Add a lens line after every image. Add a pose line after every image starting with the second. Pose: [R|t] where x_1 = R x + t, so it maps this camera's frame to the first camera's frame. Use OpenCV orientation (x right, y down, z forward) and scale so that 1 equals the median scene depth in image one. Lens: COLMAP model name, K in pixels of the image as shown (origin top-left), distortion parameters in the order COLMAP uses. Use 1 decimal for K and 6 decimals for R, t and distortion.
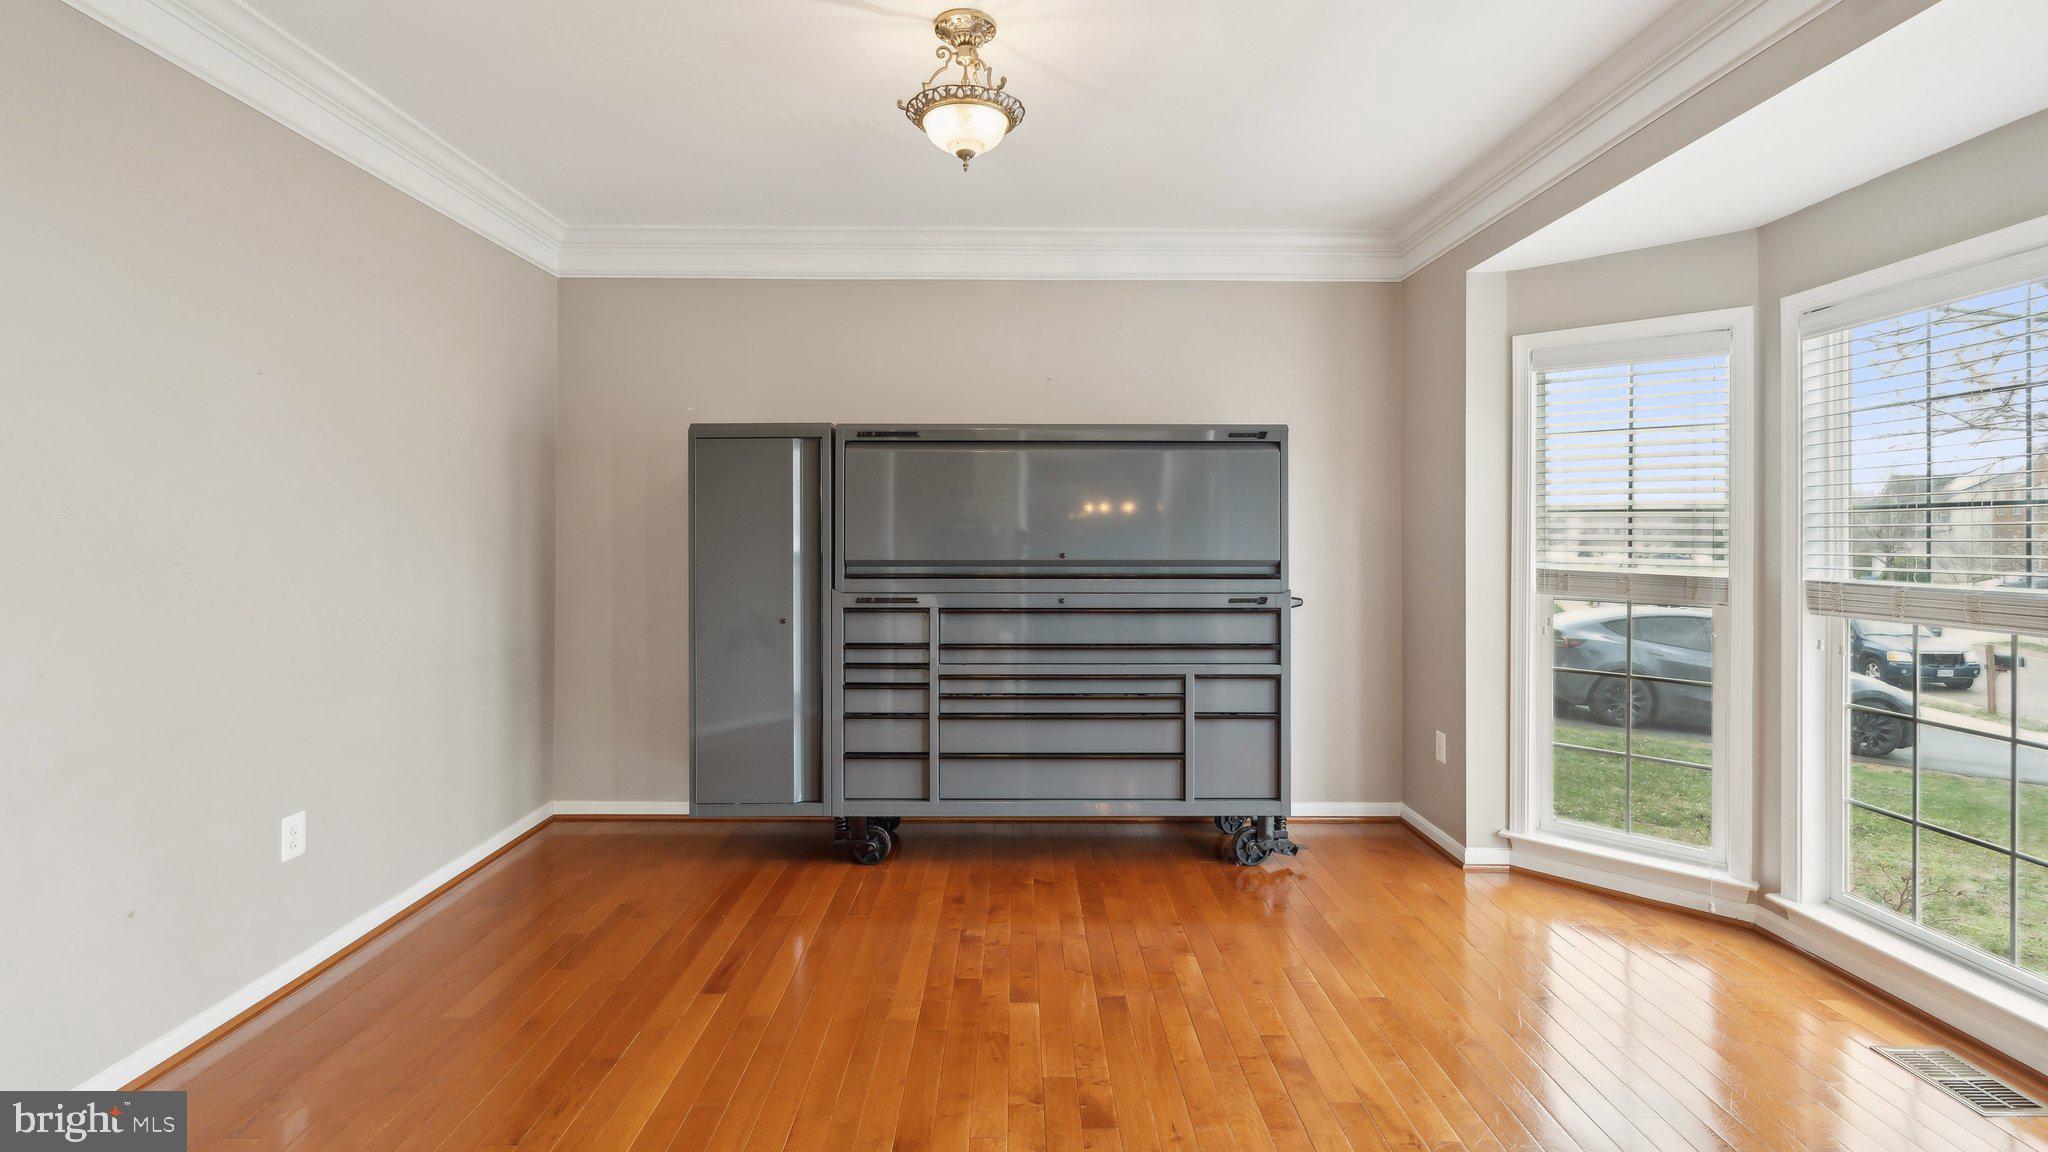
lens RADIAL K [[920.9, 0, 1026.1], [0, 920.9, 524.6], [0, 0, 1]] dist [-0.001623, -0.000288]
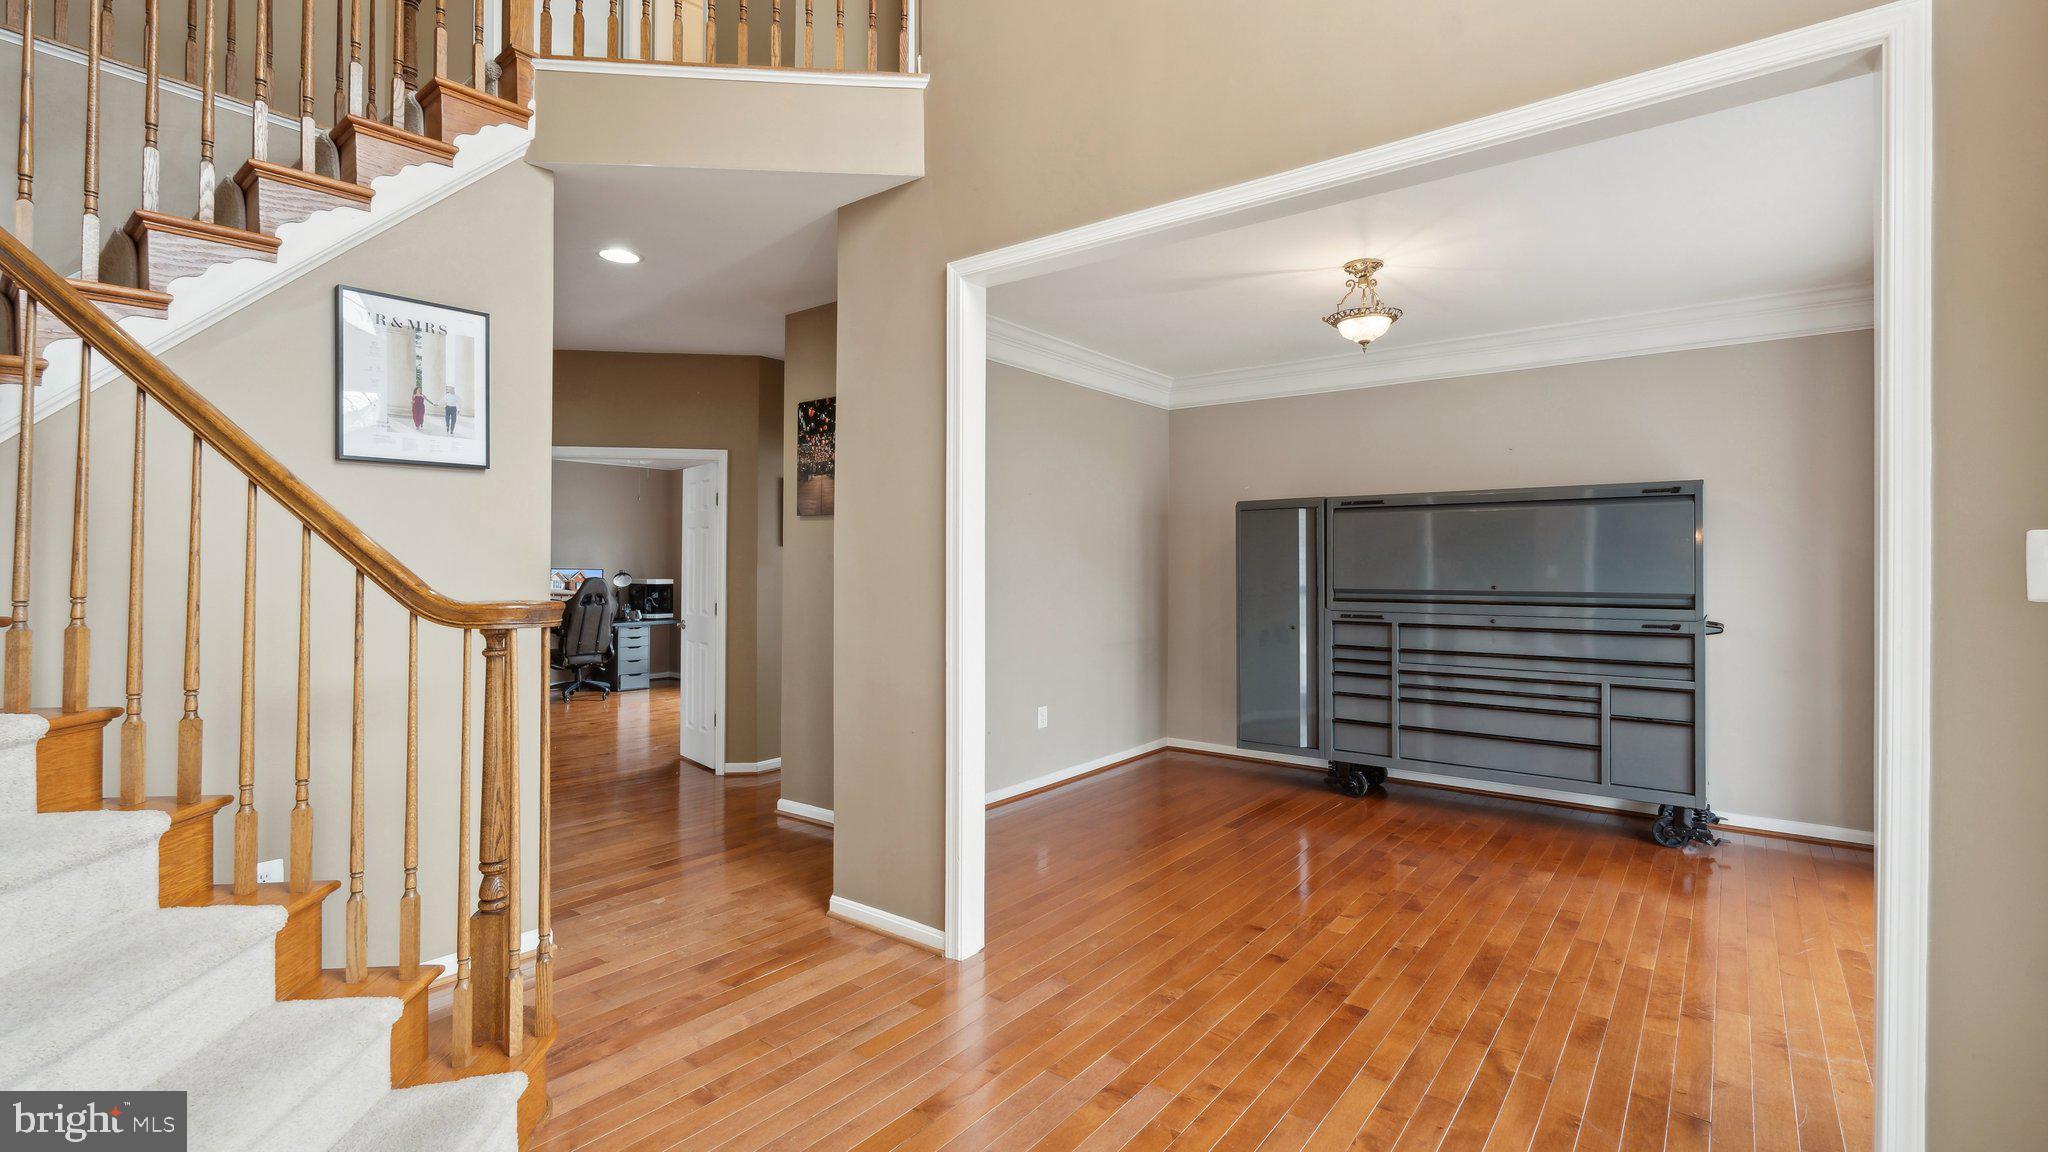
lens RADIAL K [[911.7, 0, 1026.5], [0, 911.7, 559.0], [0, 0, 1]] dist [-0.002235, -0.000330]
pose [[0.783538, -0.005644, -0.621318, 0.330027], [0.007276, 0.999974, 0.000092, -0.012953], [0.621301, -0.004593, 0.783559, -0.459786]]
